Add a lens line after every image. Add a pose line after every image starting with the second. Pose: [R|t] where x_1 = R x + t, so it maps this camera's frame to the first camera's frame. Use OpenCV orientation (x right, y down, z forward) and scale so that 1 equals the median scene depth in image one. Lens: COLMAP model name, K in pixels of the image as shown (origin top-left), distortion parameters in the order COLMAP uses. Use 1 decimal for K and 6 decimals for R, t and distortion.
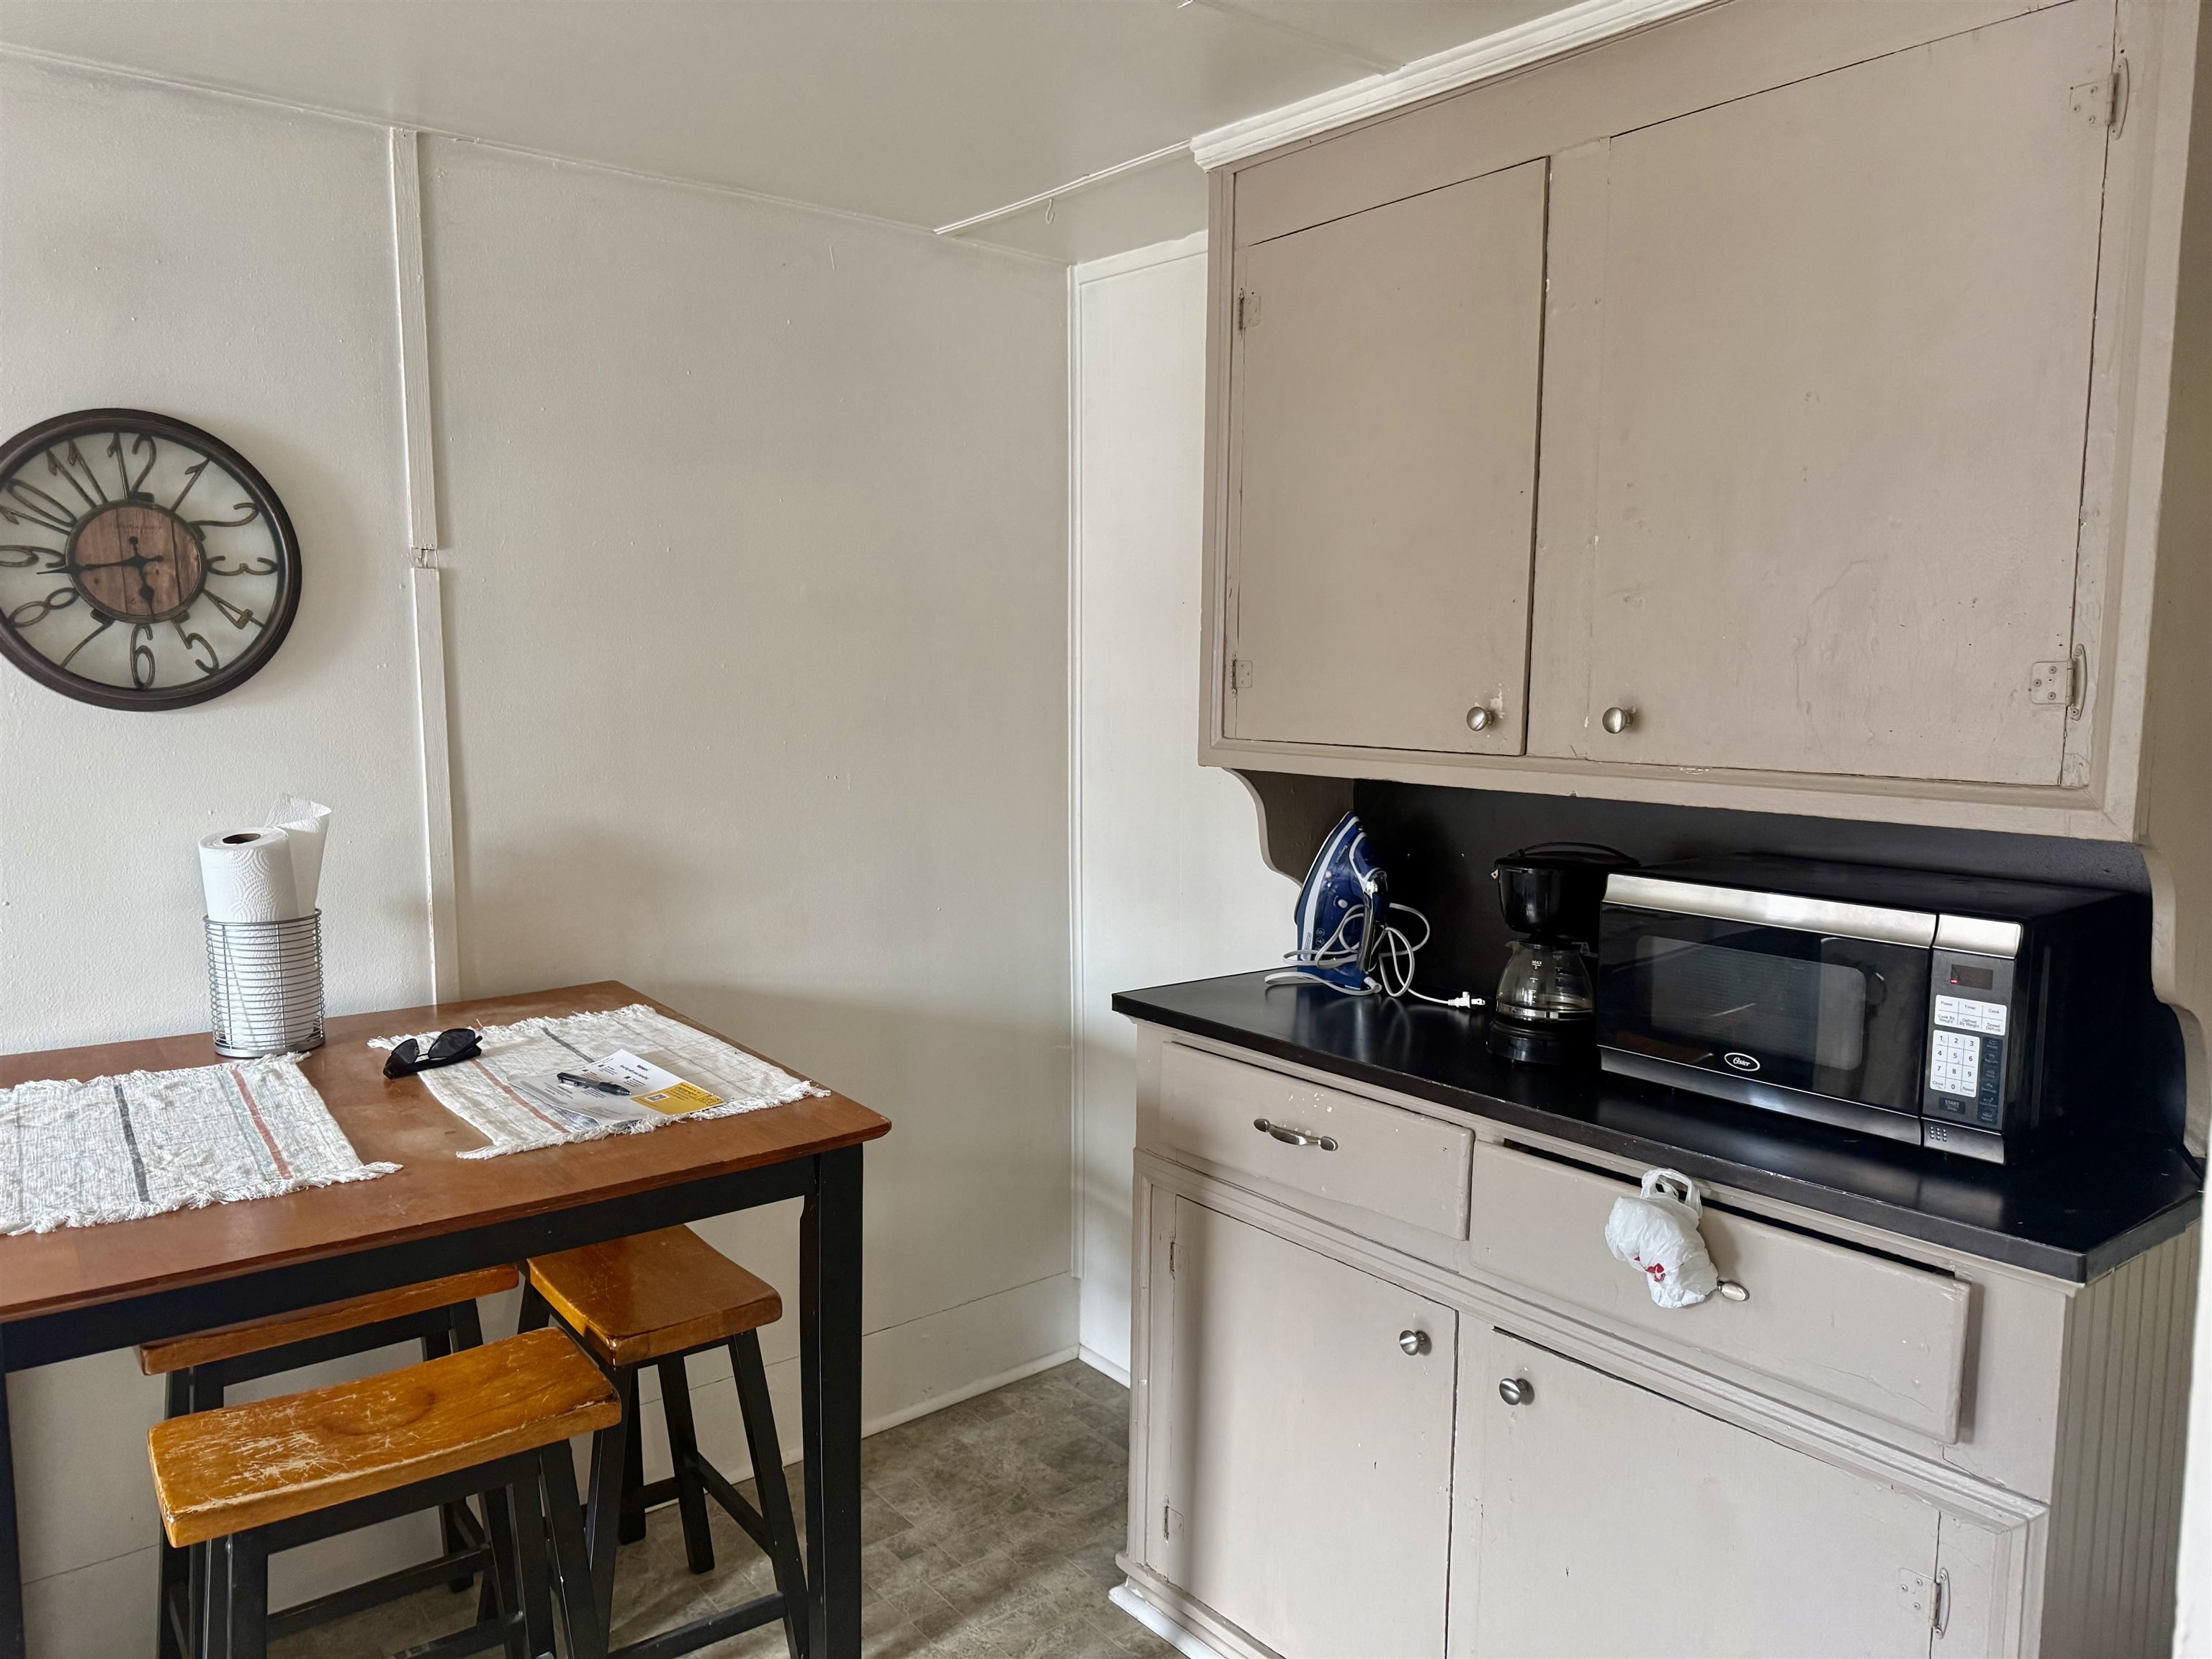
lens RADIAL K [[1577.8, 0, 1095.7], [0, 1577.8, 834.6], [0, 0, 1]] dist [0.052103, -0.067913]
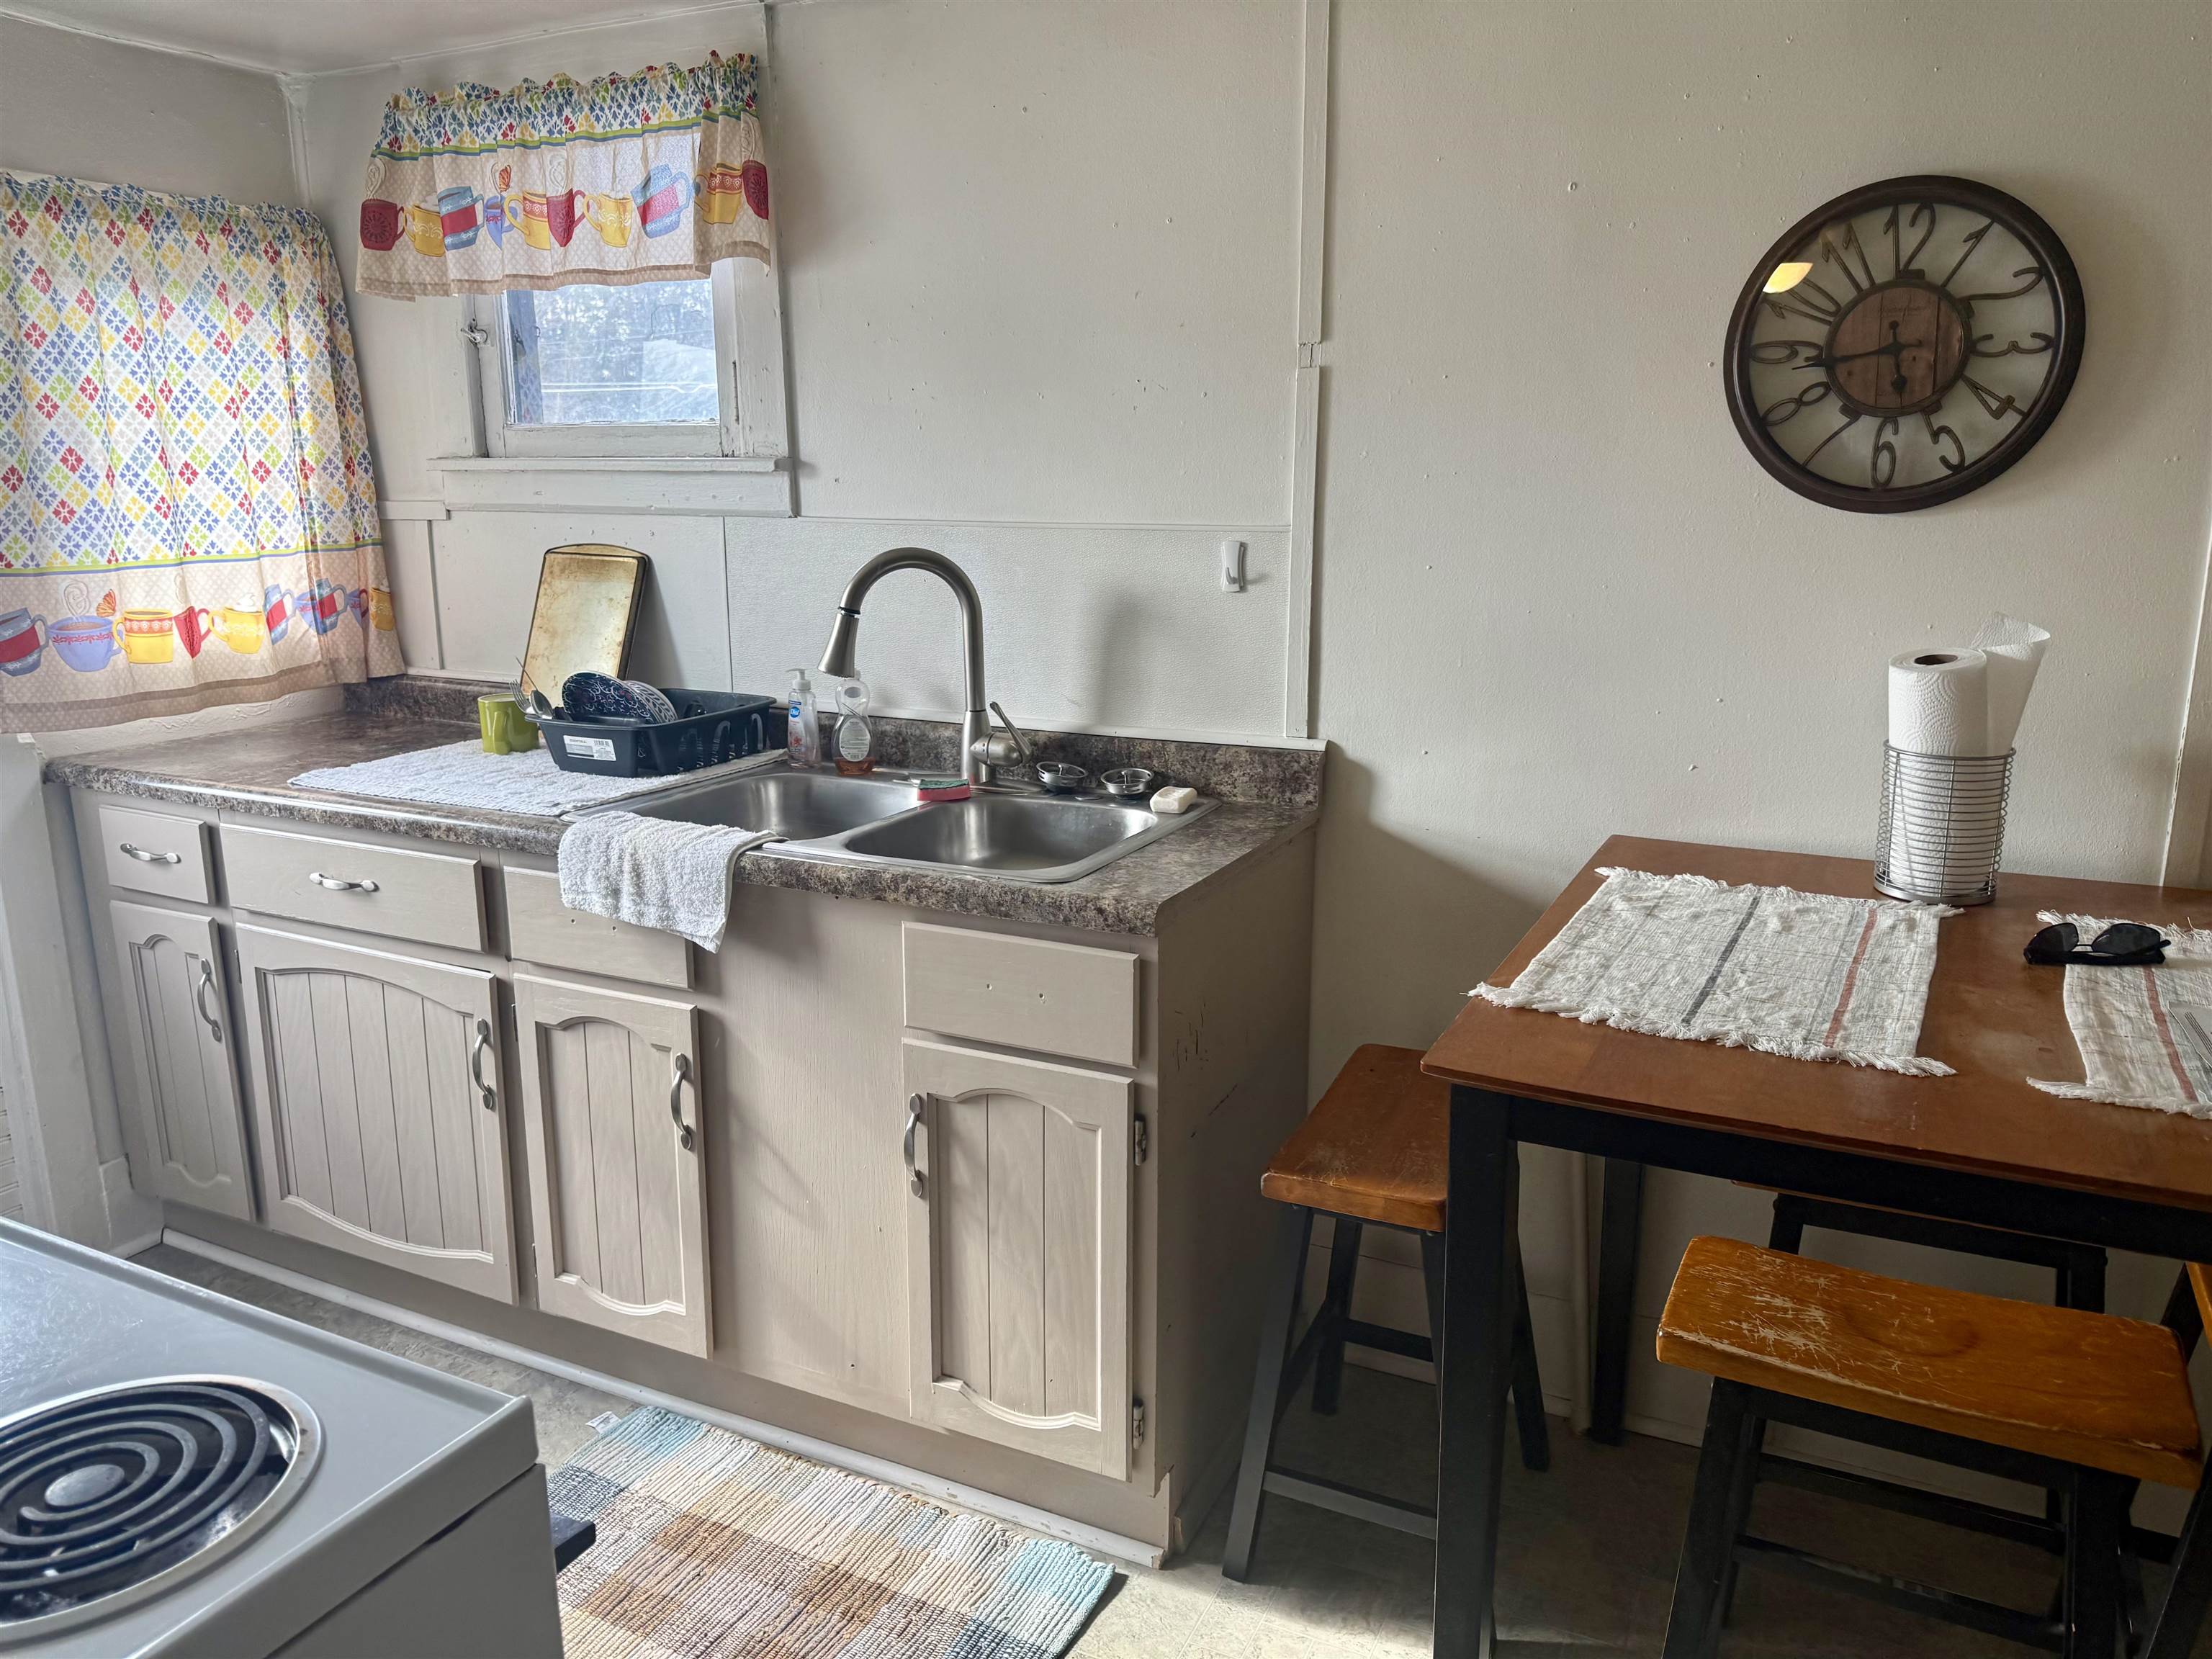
lens RADIAL K [[1577.8, 0, 1114.1], [0, 1577.8, 831.2], [0, 0, 1]] dist [0.052103, -0.067913]
pose [[0.432609, 0.195013, -0.880238, 0.074553], [-0.079576, 0.980775, 0.178178, -0.026497], [0.898063, -0.007036, 0.439811, 0.193494]]
